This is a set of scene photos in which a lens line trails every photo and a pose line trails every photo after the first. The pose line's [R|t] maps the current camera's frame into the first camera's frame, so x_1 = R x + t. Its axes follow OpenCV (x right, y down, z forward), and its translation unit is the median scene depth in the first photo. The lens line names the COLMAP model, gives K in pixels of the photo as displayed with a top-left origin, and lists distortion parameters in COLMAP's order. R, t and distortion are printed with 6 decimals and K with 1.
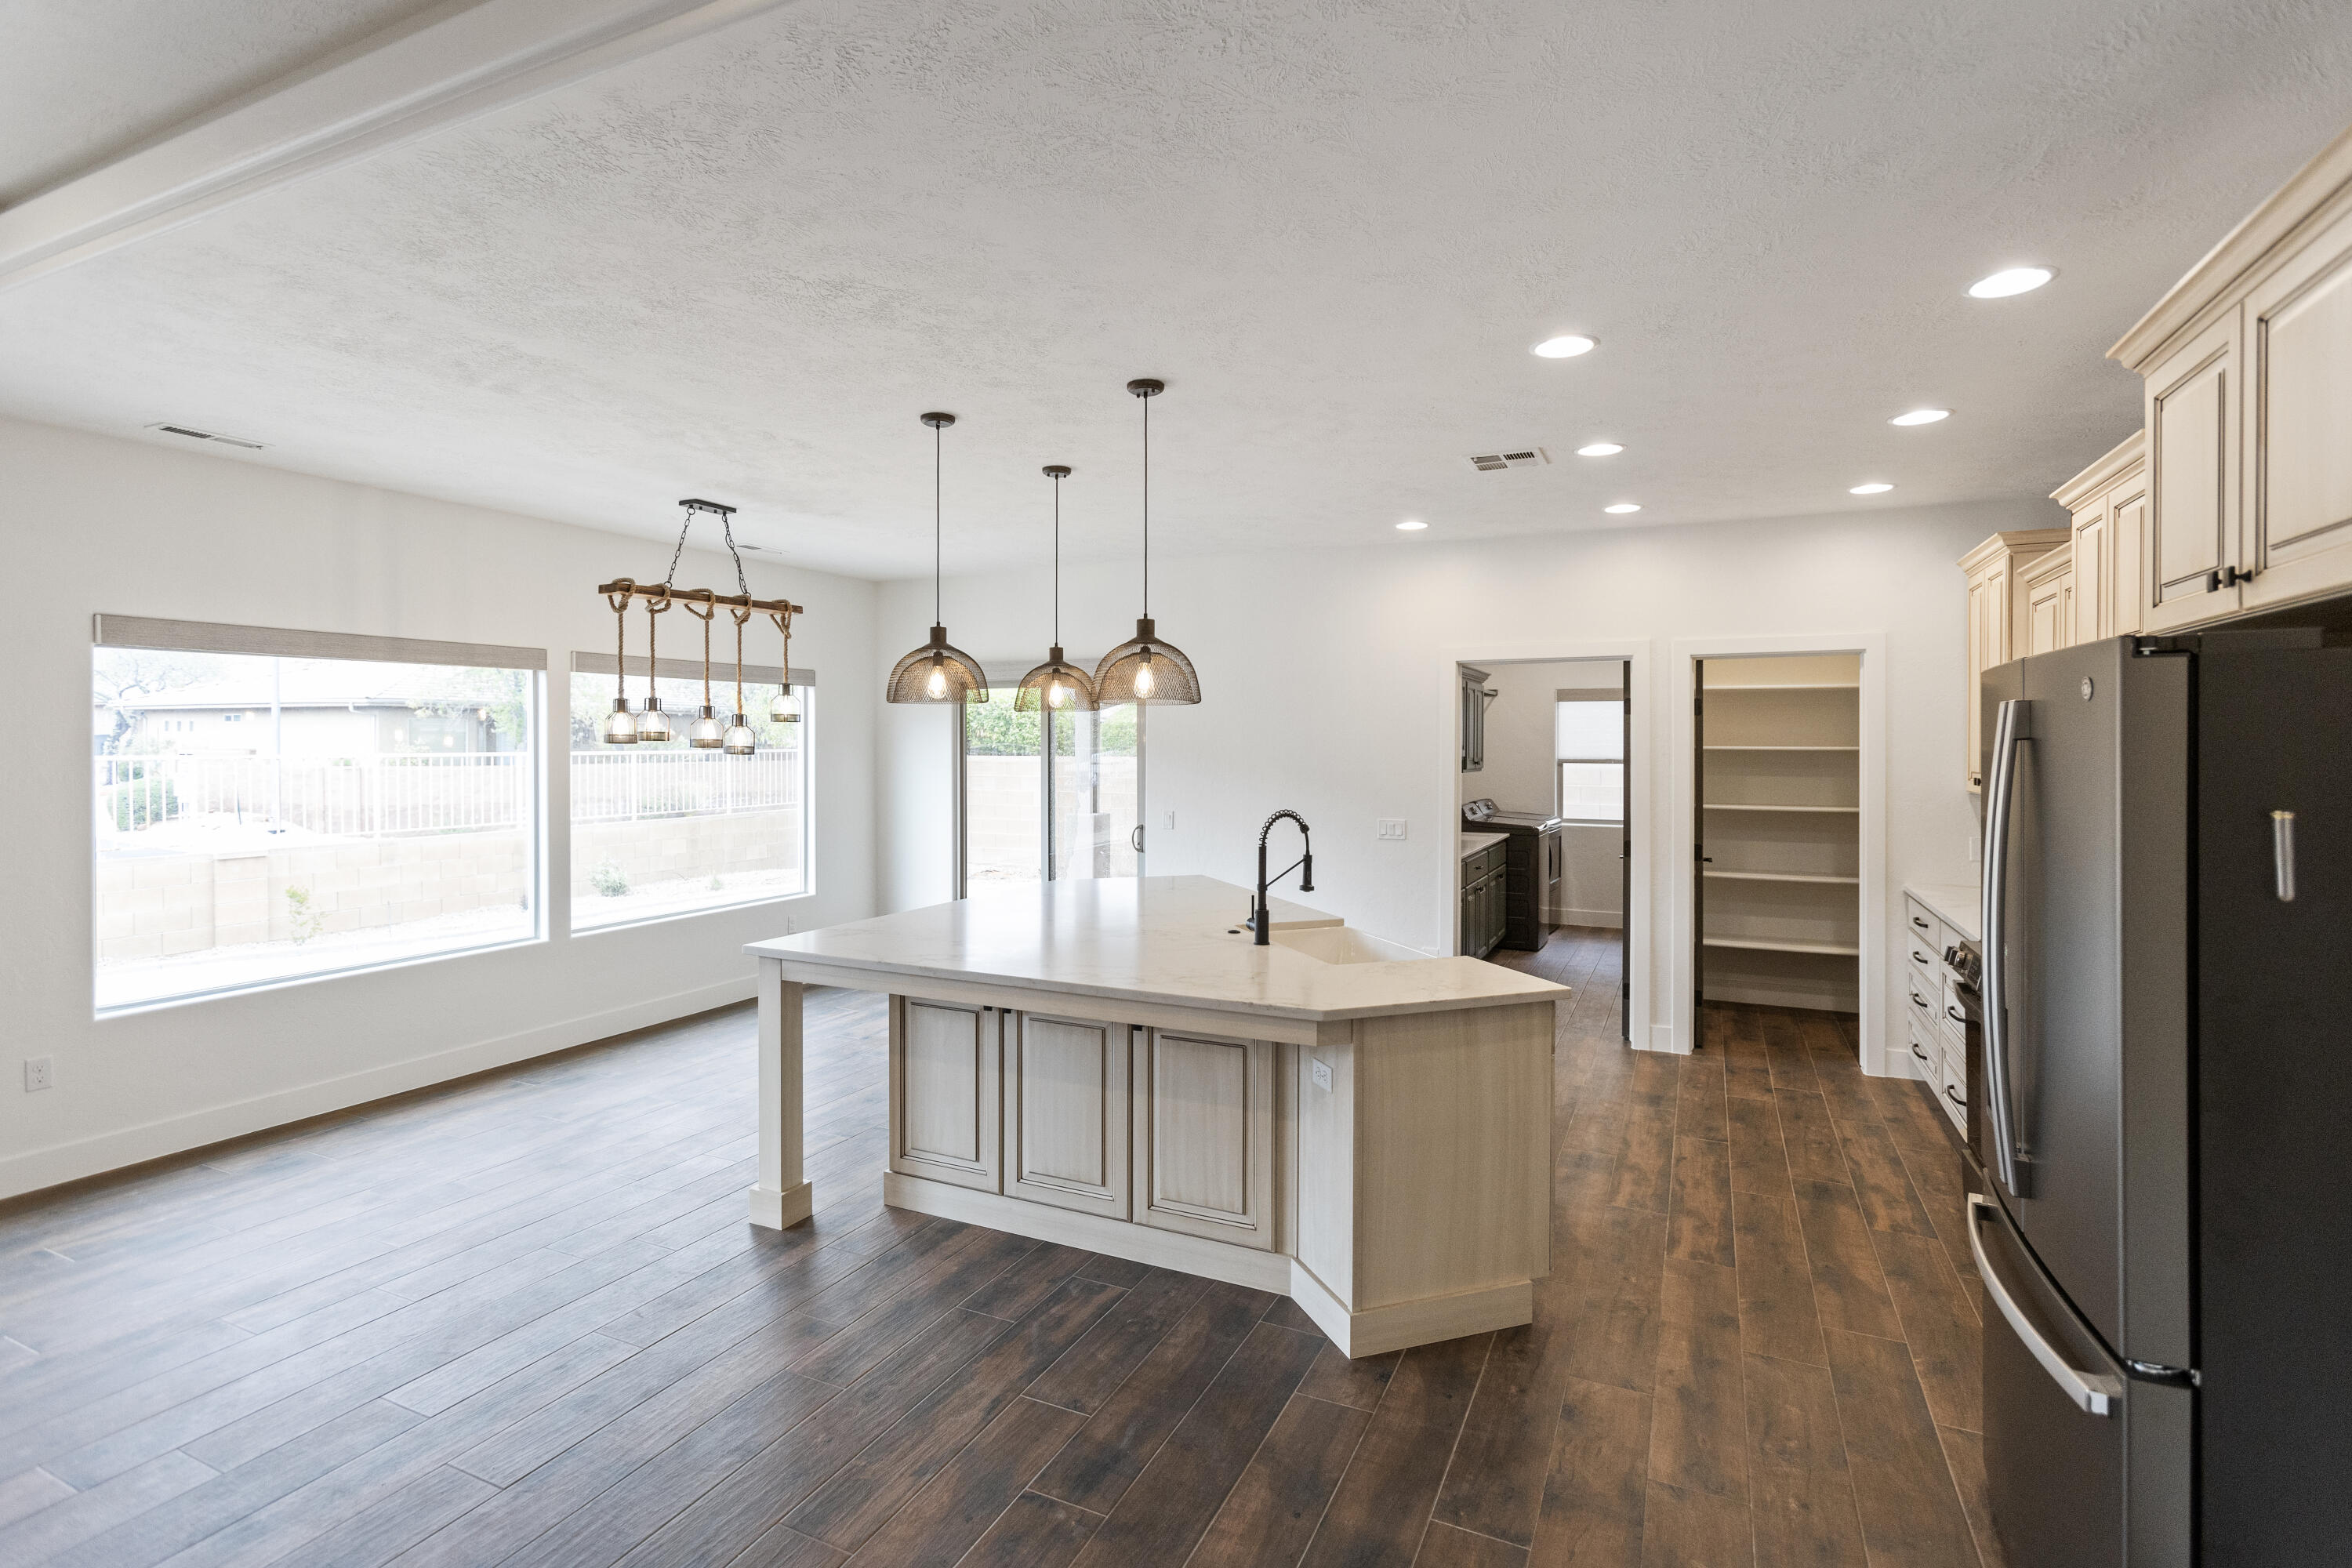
lens RADIAL K [[1125.1, 0, 1134.5], [0, 1125.1, 753.0], [0, 0, 1]] dist [-0.005862, 0.001088]
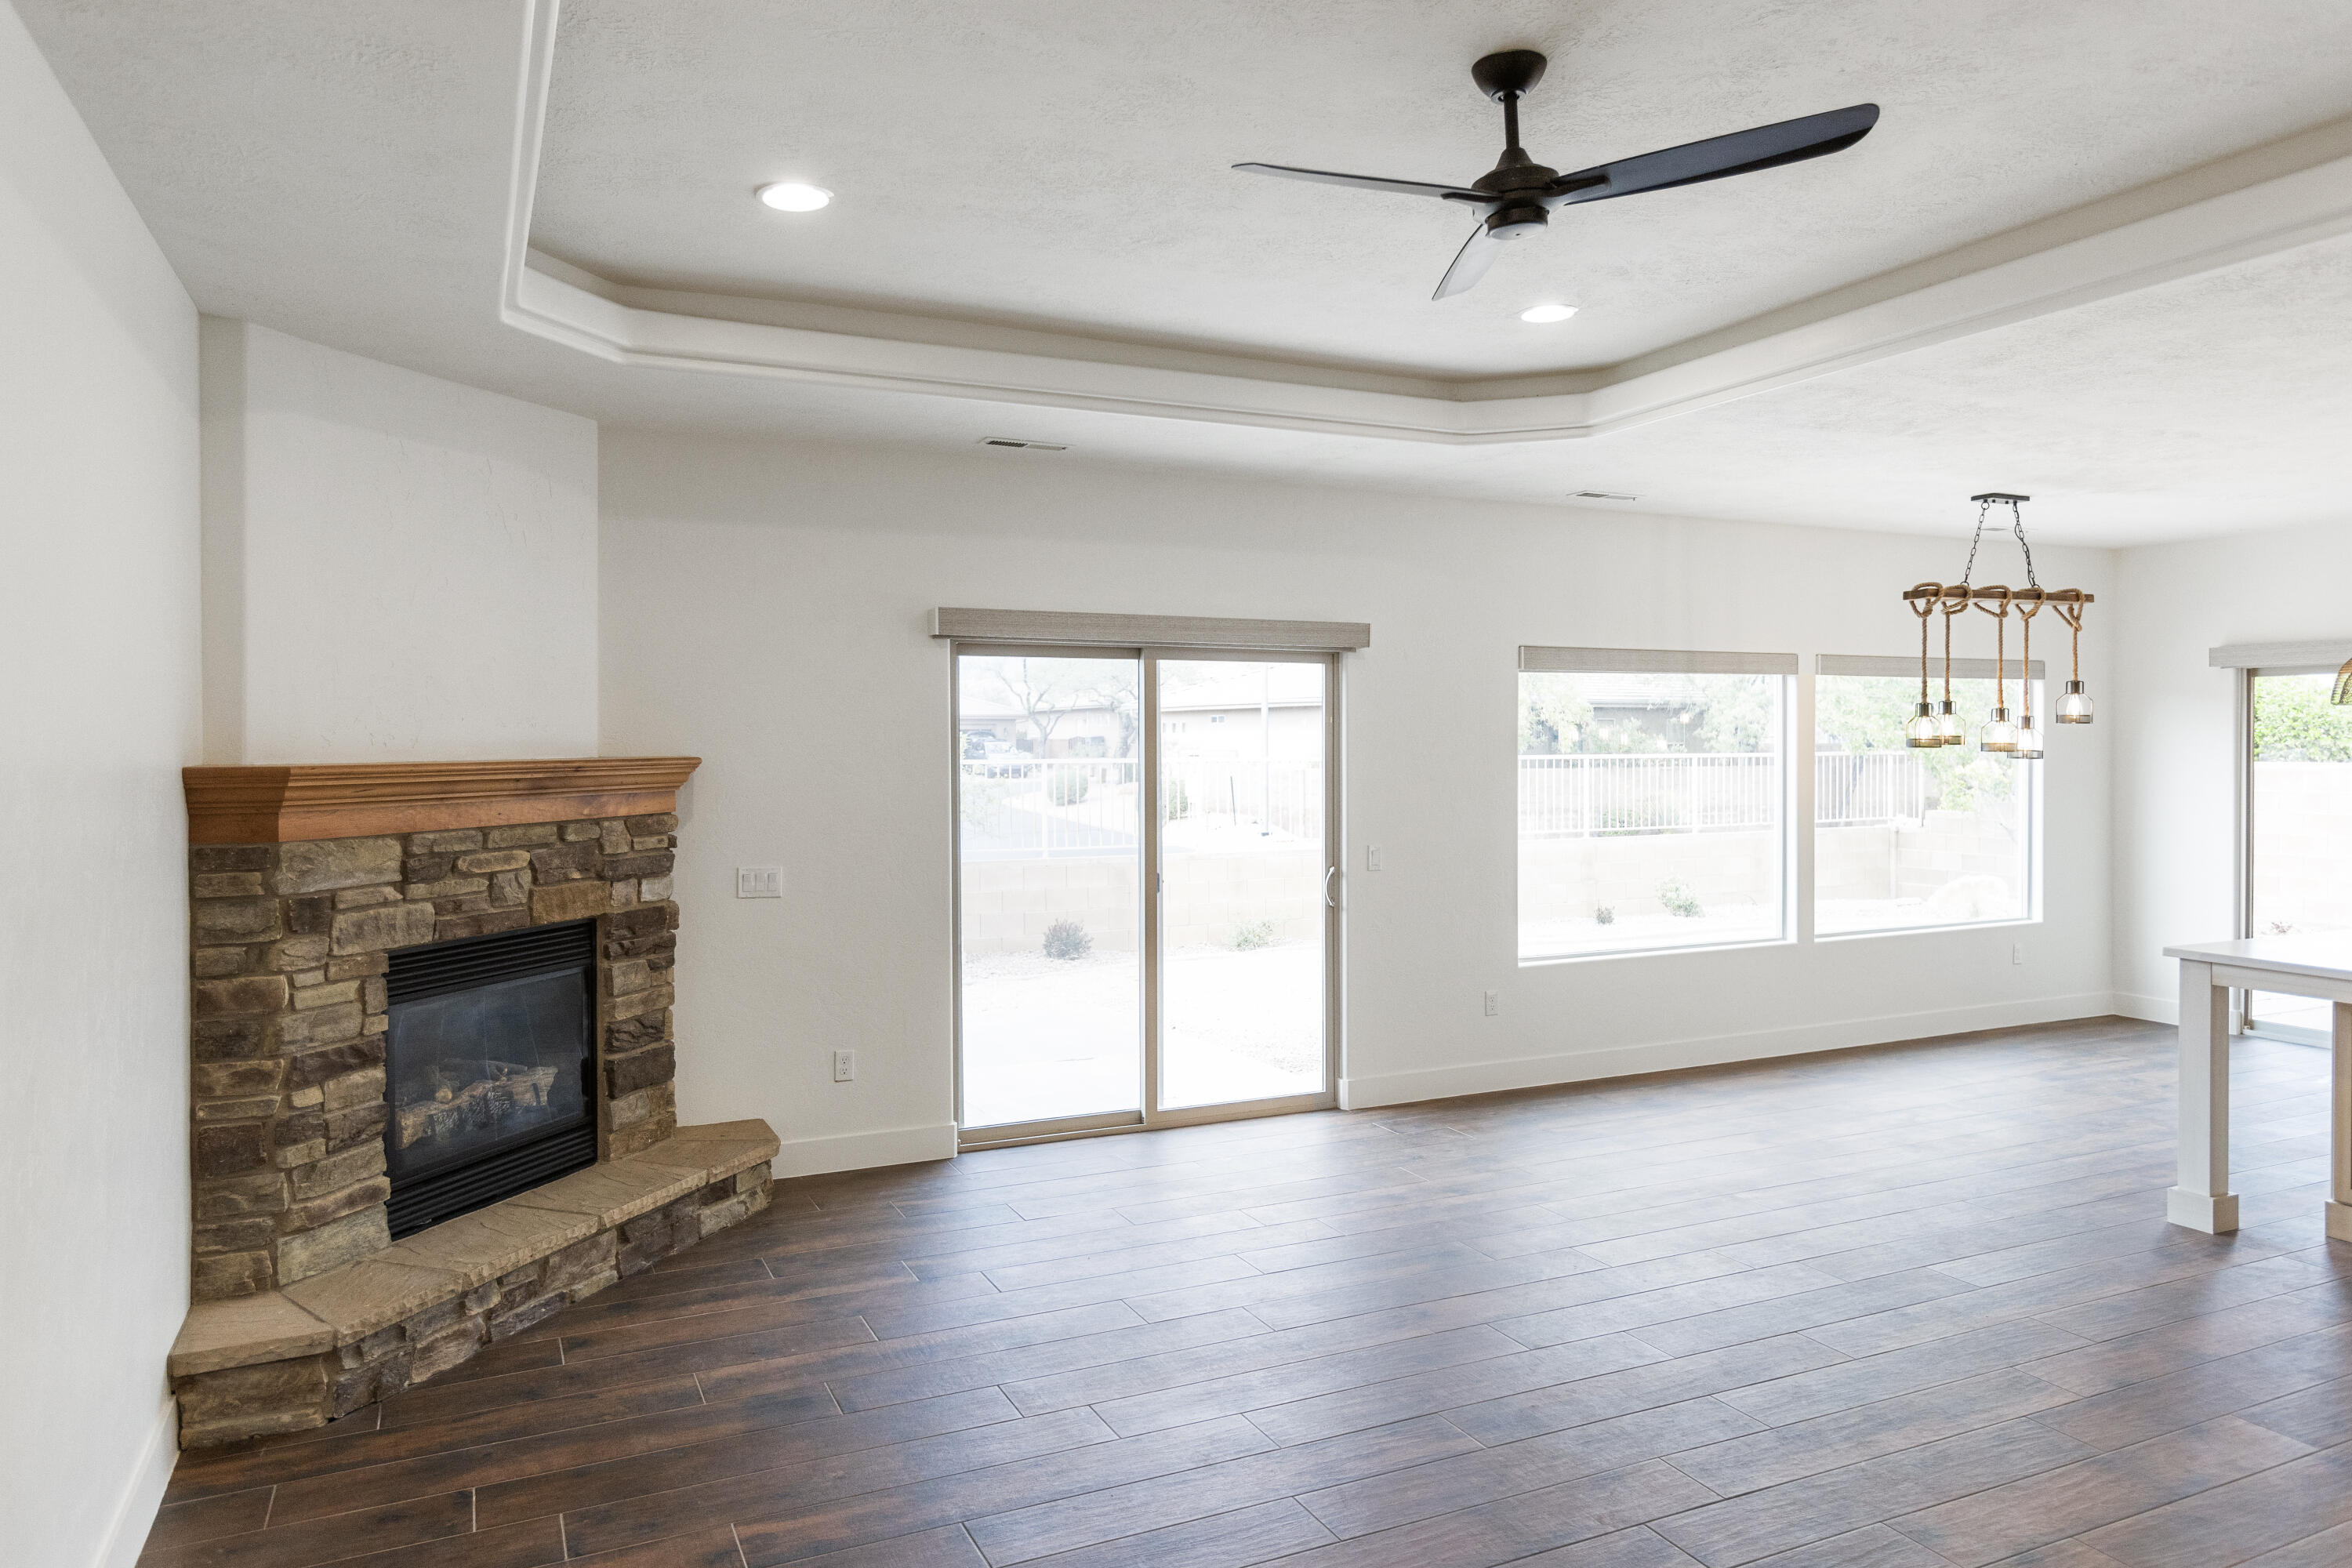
lens RADIAL K [[1477.5, 0, 1155.7], [0, 1477.5, 760.1], [0, 0, 1]] dist [-0.004802, 0.011840]
pose [[0.785743, 0.004811, -0.618534, -0.179146], [-0.002841, 0.999987, 0.004168, -0.000486], [0.618547, -0.001517, 0.785747, -0.462852]]
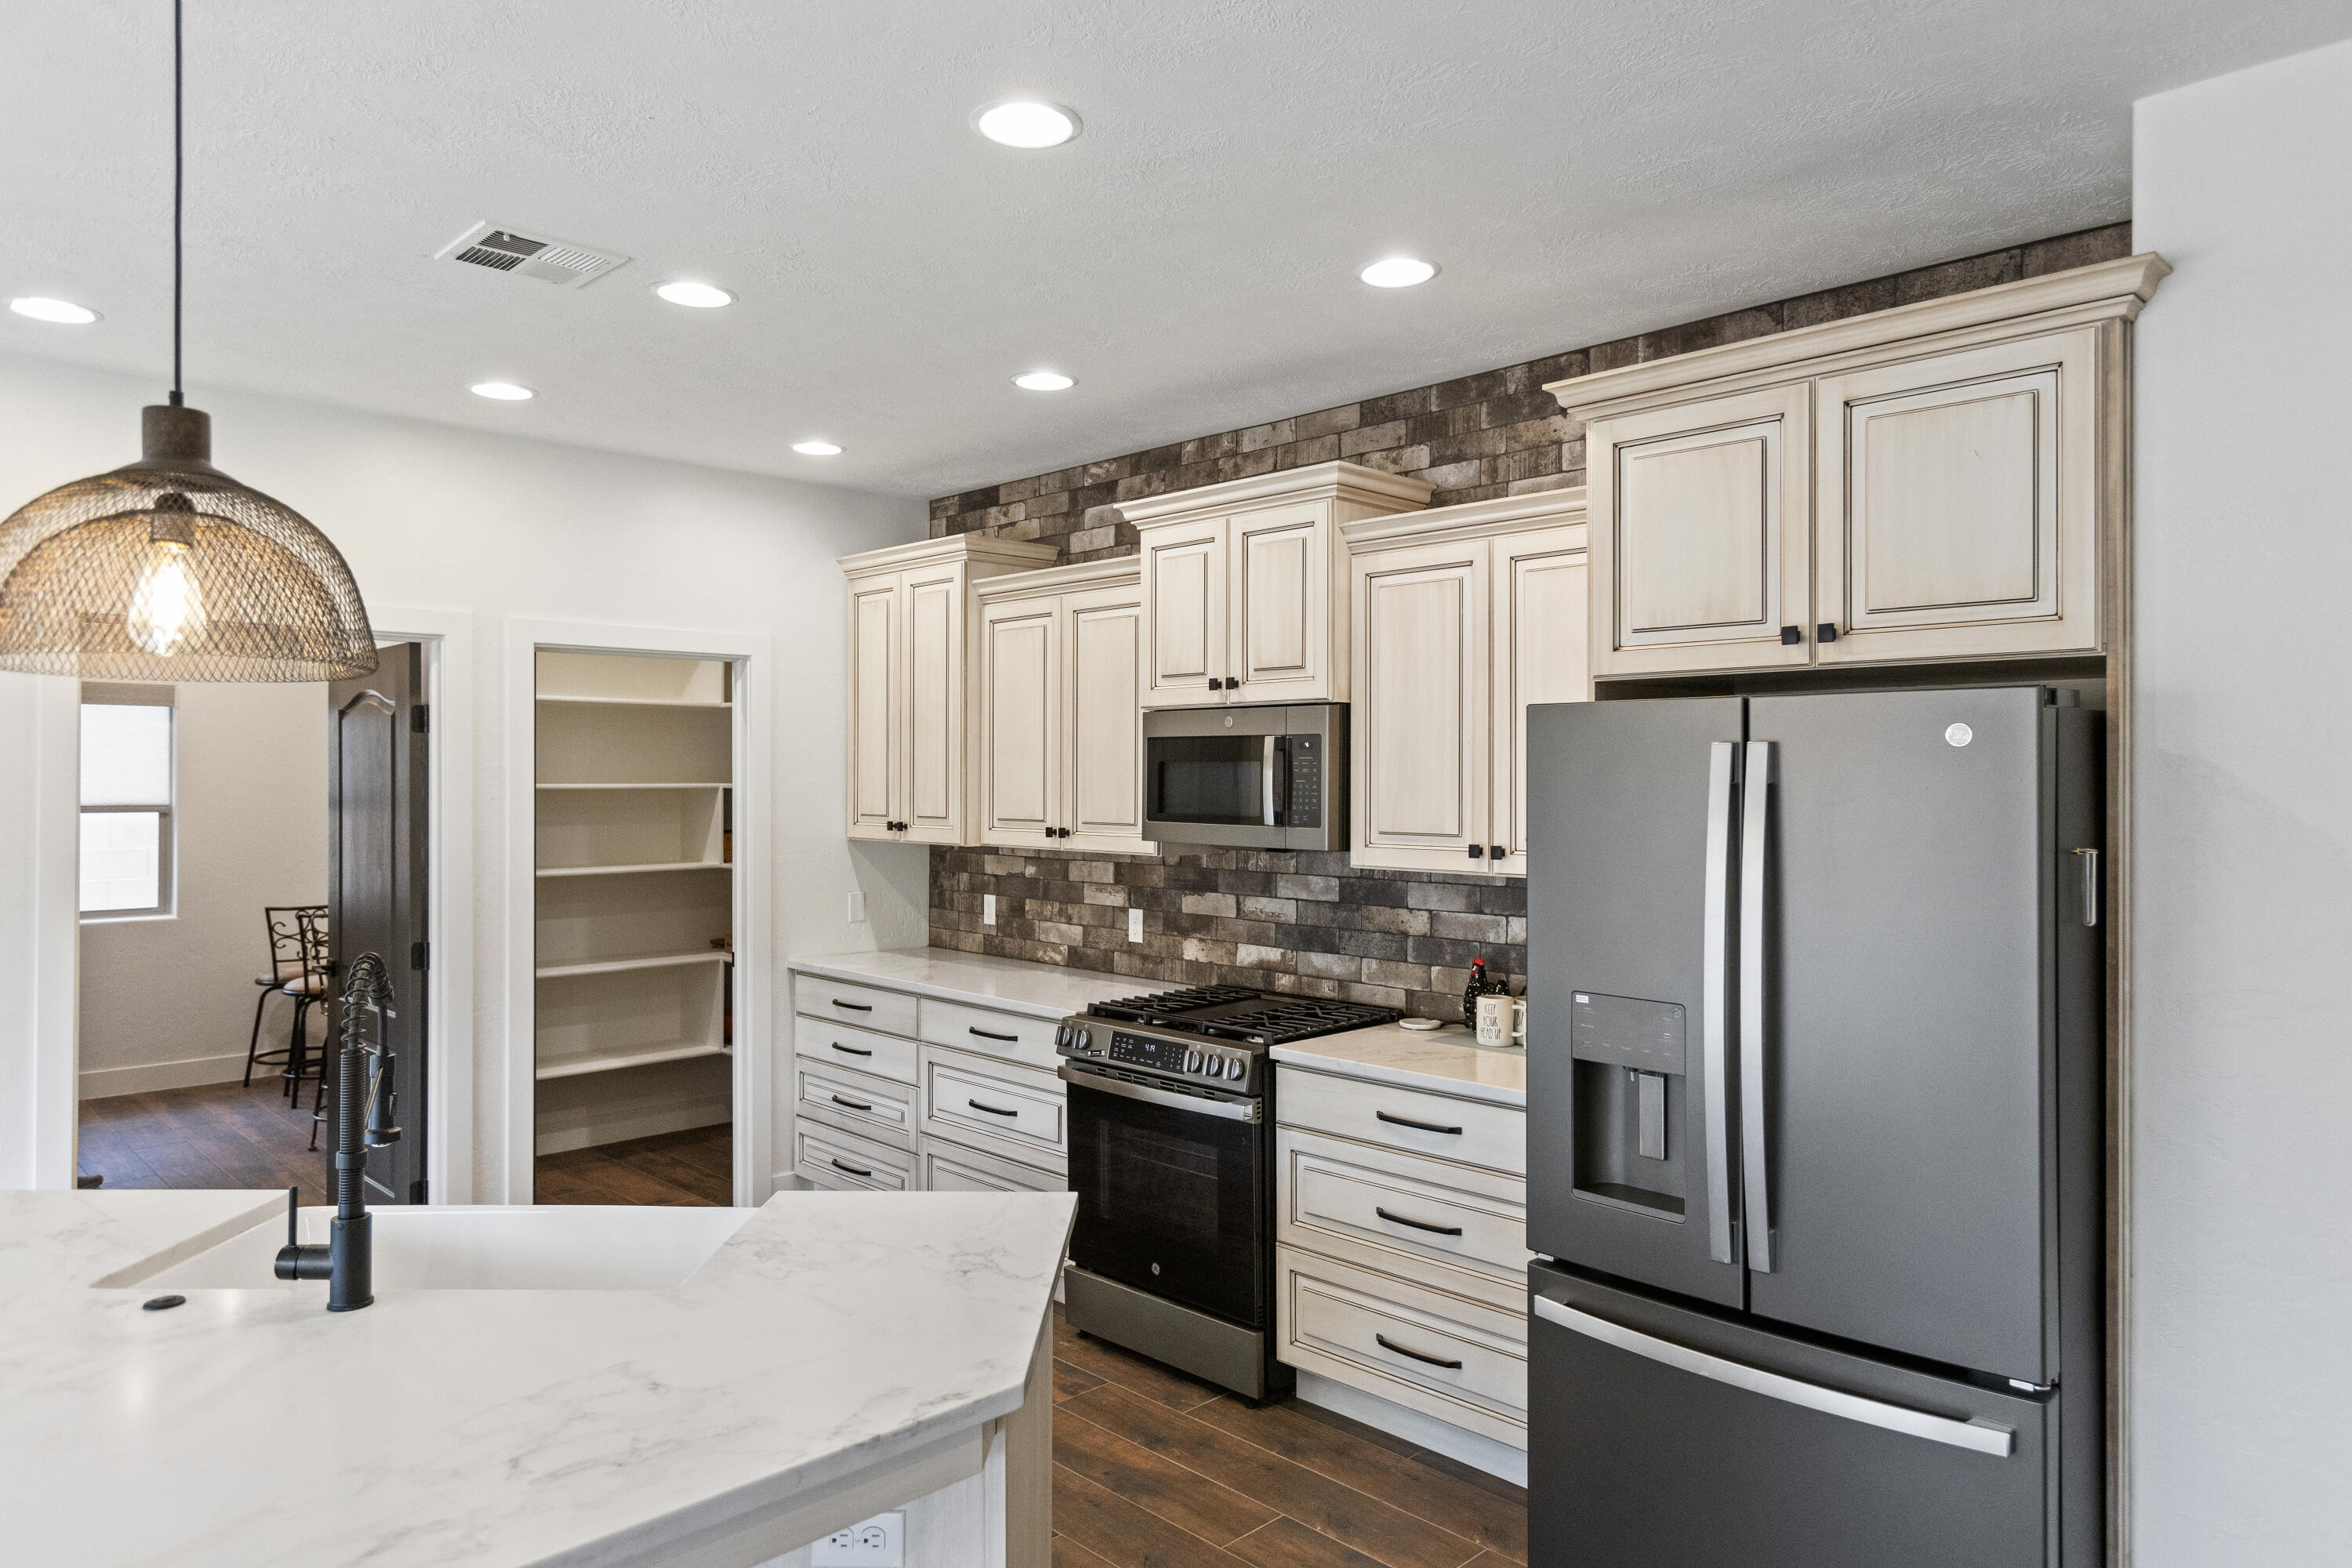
lens RADIAL K [[1477.5, 0, 1189.8], [0, 1477.5, 776.7], [0, 0, 1]] dist [-0.004802, 0.011840]
pose [[0.317661, -0.001506, 0.948203, -0.219014], [0.007799, 0.999969, -0.001024, -0.008701], [-0.948172, 0.007721, 0.317663, 0.438572]]
